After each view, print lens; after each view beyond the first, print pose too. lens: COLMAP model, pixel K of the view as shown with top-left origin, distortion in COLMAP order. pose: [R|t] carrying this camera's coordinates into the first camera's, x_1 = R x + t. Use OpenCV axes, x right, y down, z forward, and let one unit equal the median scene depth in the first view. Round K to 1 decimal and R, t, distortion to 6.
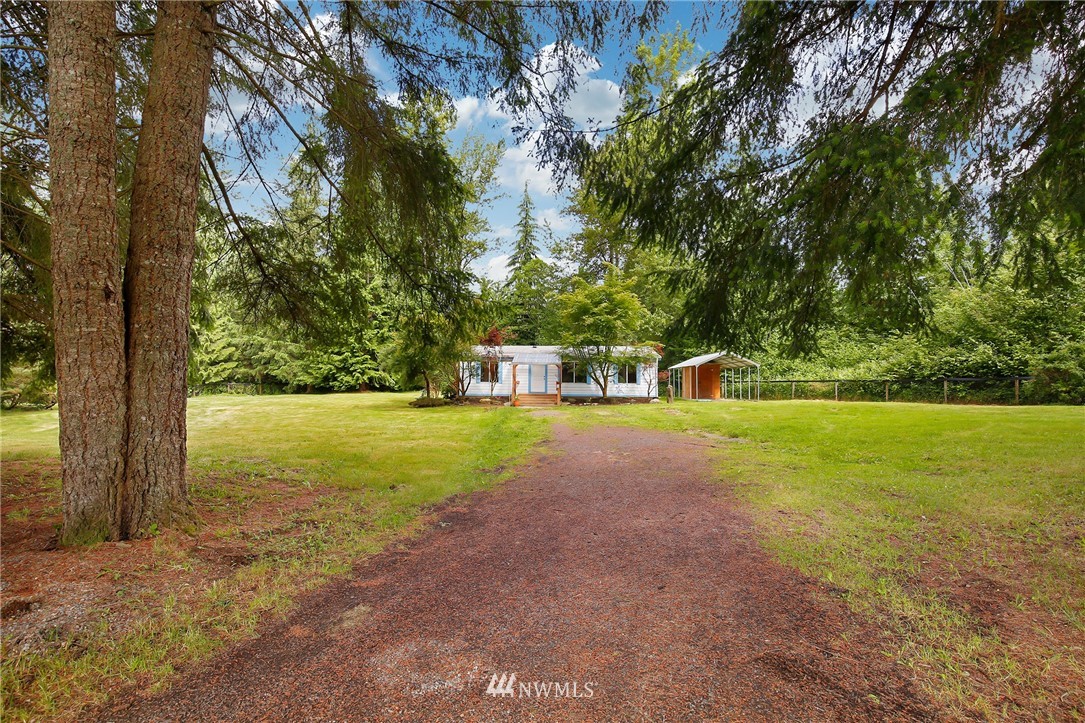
lens RADIAL K [[491.7, 0, 544.1], [0, 491.7, 379.9], [0, 0, 1]] dist [-0.001840, 0.000212]
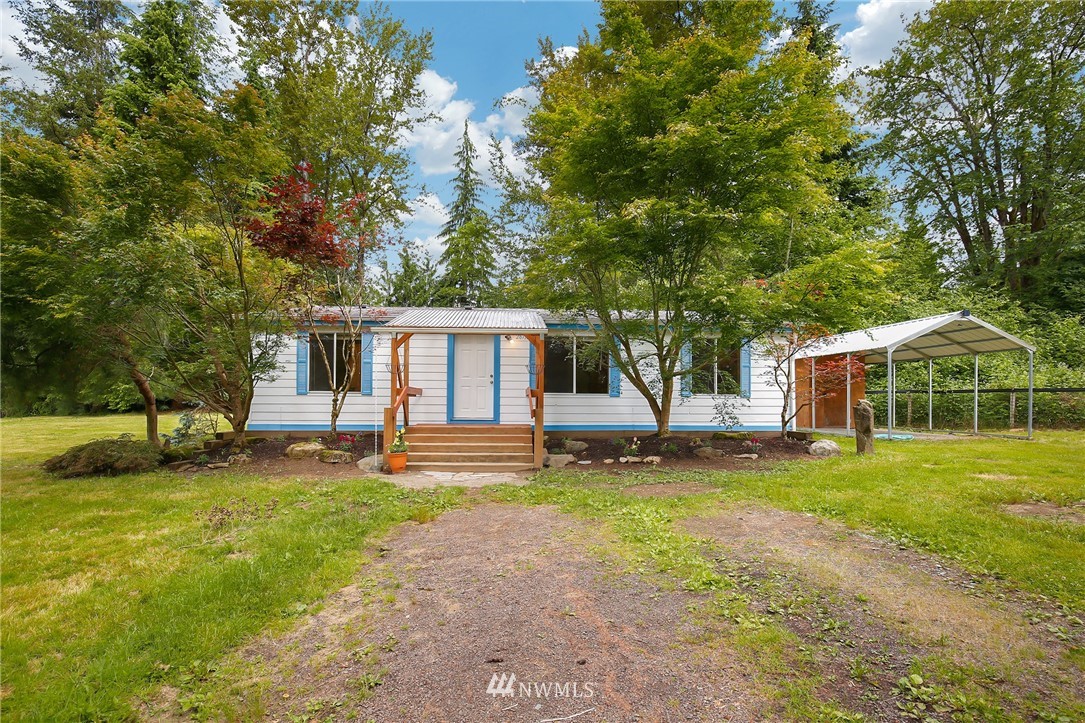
lens RADIAL K [[491.7, 0, 544.1], [0, 491.7, 379.9], [0, 0, 1]] dist [-0.001840, 0.000212]
pose [[0.993729, 0.005502, 0.111677, -0.002515], [-0.002662, 0.999670, -0.025565, 0.005843], [-0.111780, 0.025107, 0.993416, 0.651438]]
